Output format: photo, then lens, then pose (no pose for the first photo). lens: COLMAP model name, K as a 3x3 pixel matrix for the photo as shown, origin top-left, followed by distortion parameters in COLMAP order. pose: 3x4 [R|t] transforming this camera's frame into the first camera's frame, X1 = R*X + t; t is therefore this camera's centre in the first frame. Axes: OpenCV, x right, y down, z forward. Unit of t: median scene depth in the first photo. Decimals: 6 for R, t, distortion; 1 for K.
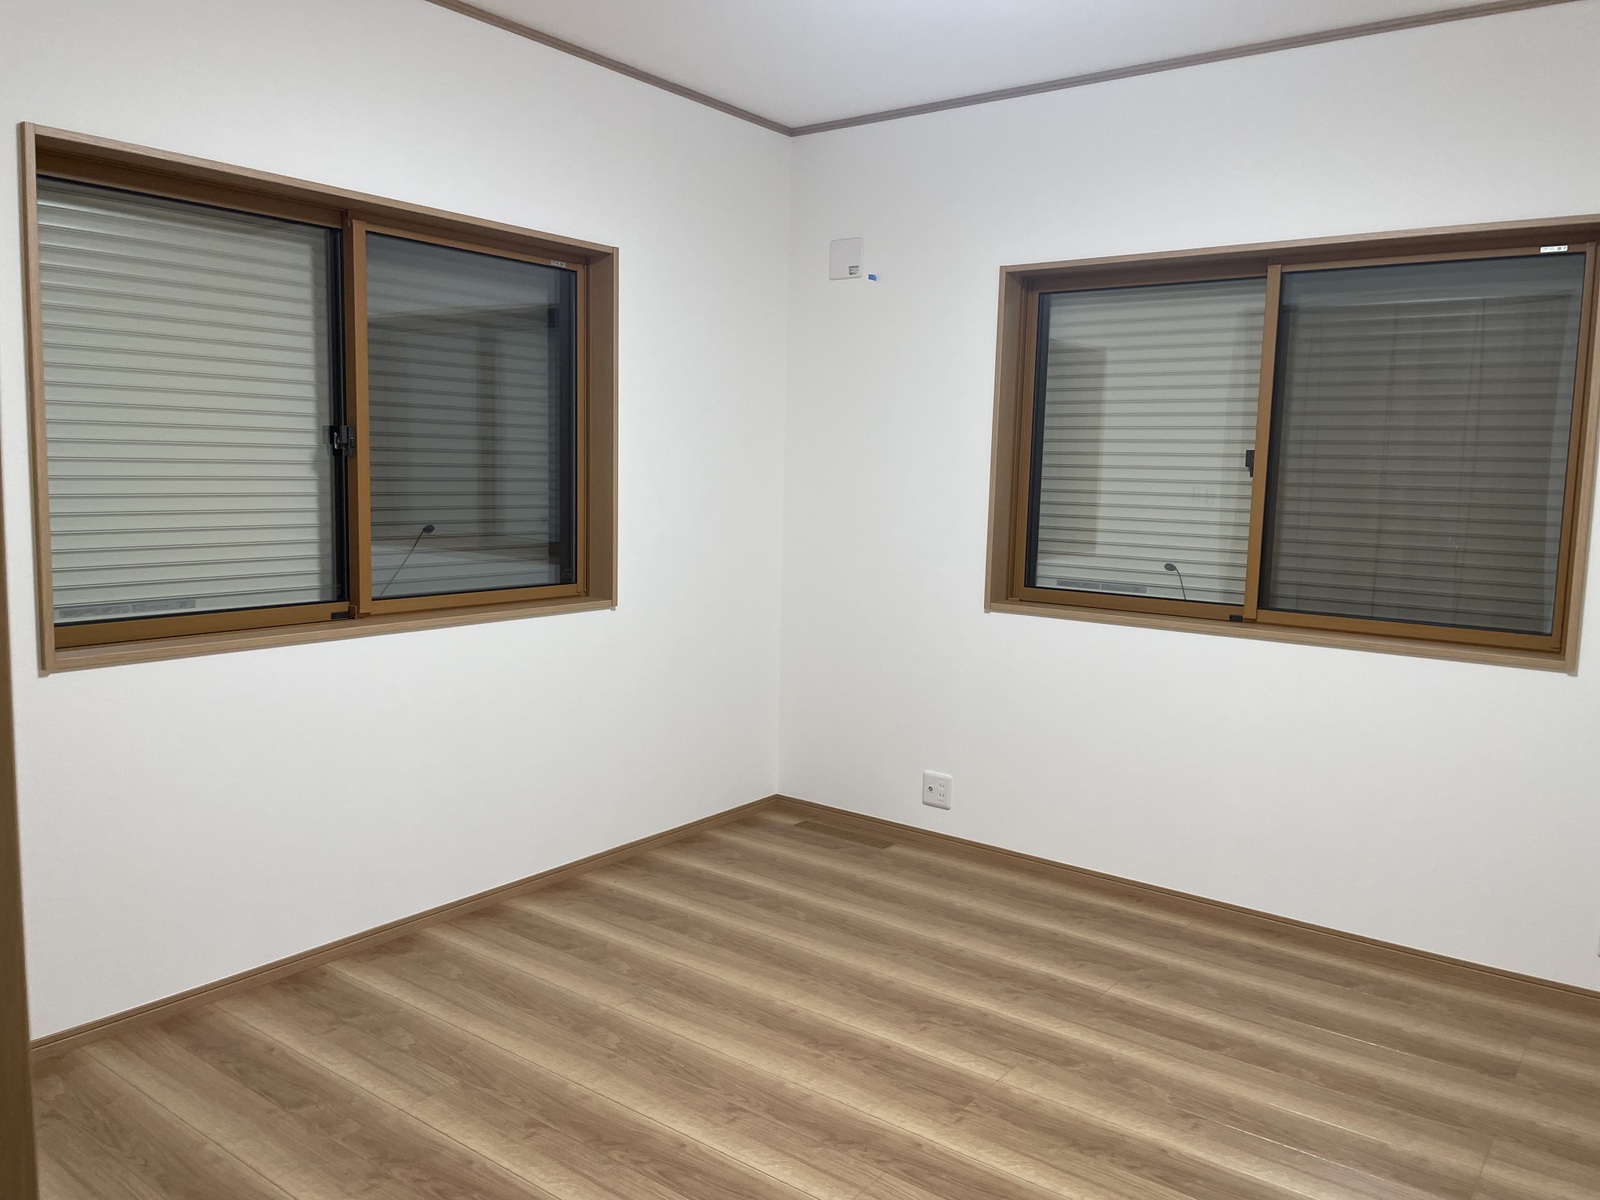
lens RADIAL K [[1205.2, 0, 792.0], [0, 1205.2, 595.8], [0, 0, 1]] dist [0.073330, -0.096031]
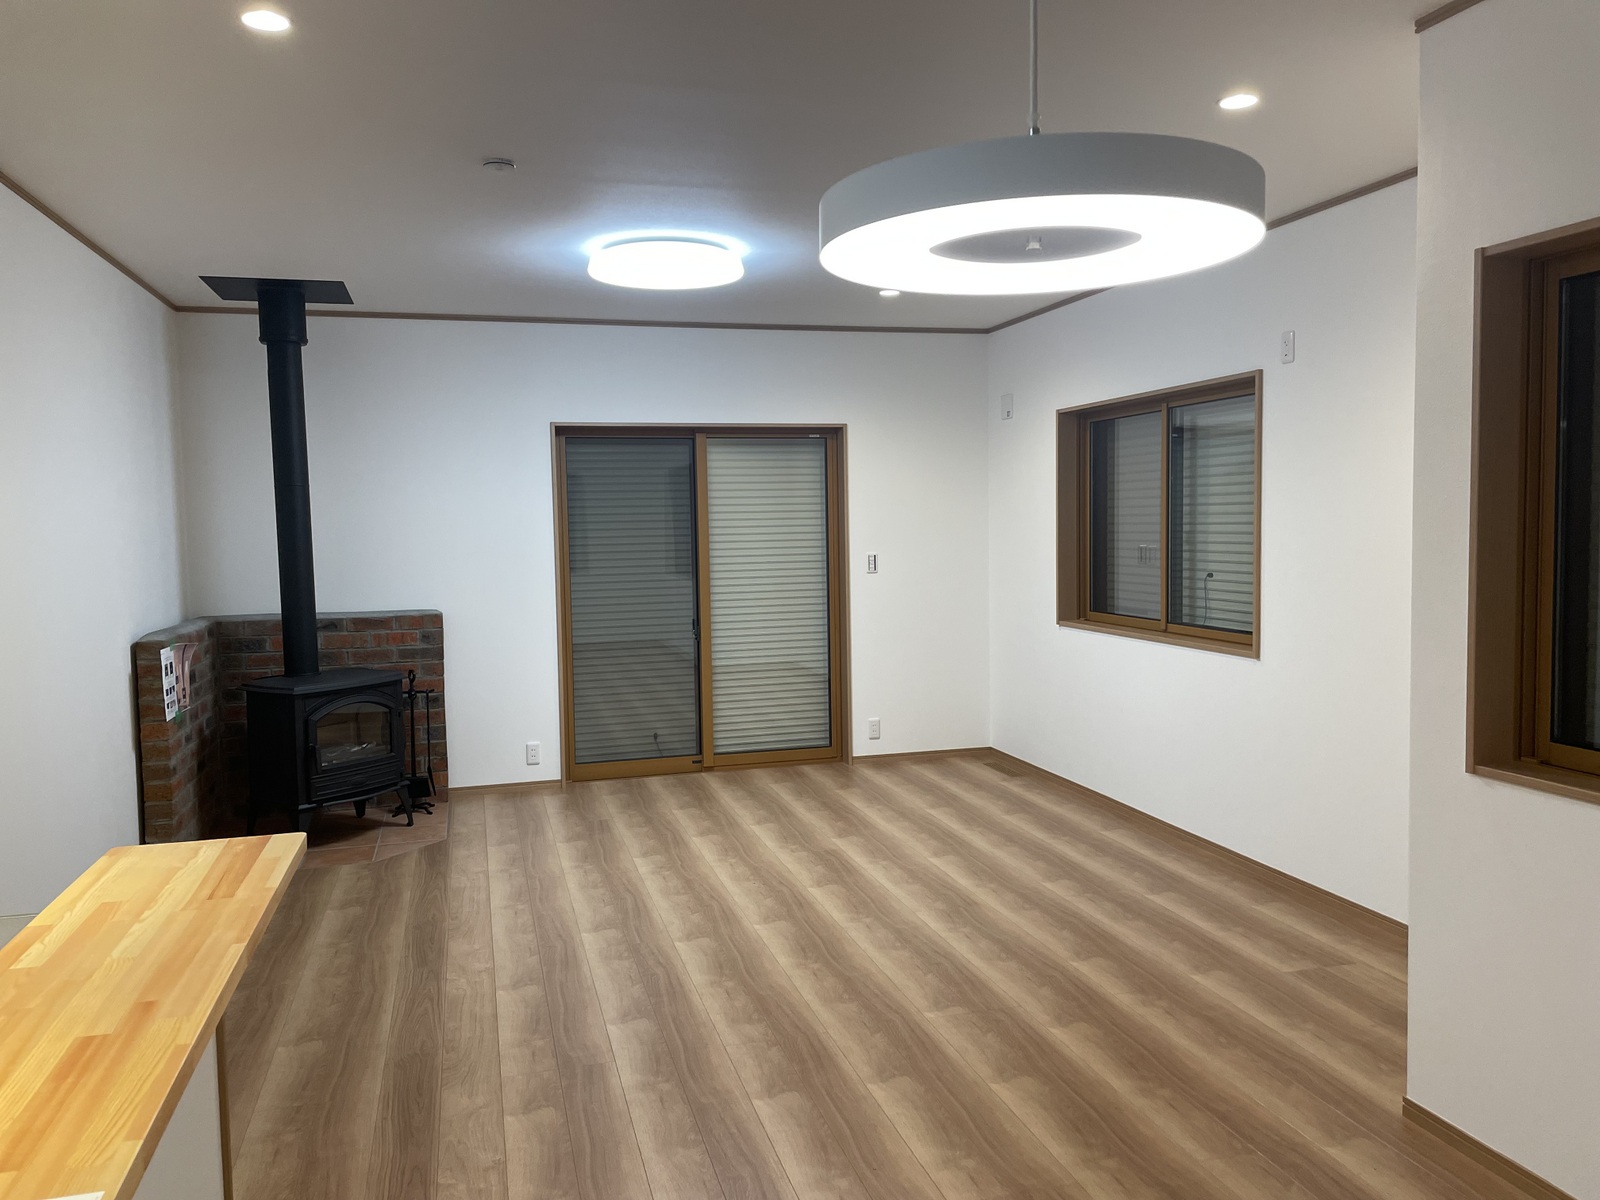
lens RADIAL K [[1205.2, 0, 792.0], [0, 1205.2, 595.8], [0, 0, 1]] dist [0.073330, -0.096031]
pose [[0.778991, -0.001932, -0.627032, 1.066454], [-0.035334, 0.998271, -0.046974, 0.071466], [0.626039, 0.058748, 0.777576, -0.526812]]
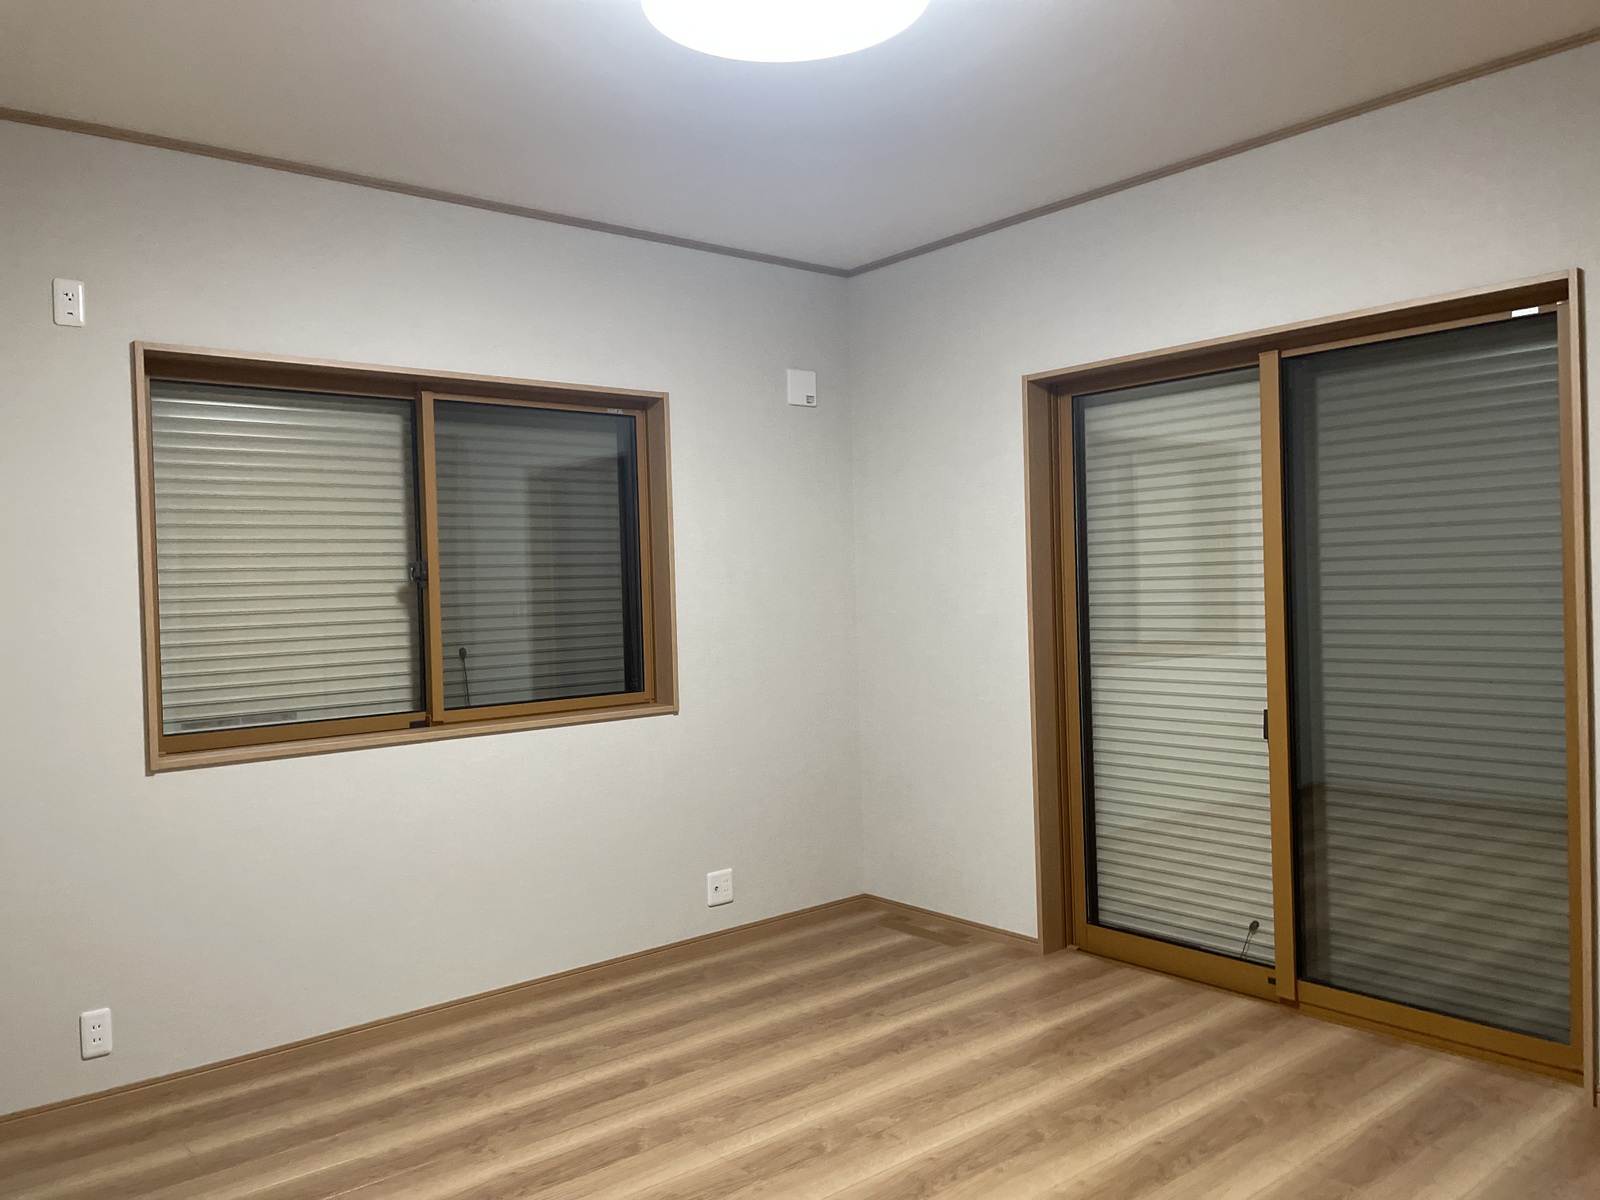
lens RADIAL K [[1205.2, 0, 792.0], [0, 1205.2, 595.8], [0, 0, 1]] dist [0.073330, -0.096031]
pose [[0.973699, -0.051399, -0.221964, 0.235602], [0.028325, 0.993971, -0.105917, 0.027053], [0.226070, 0.096844, 0.969285, -0.054231]]
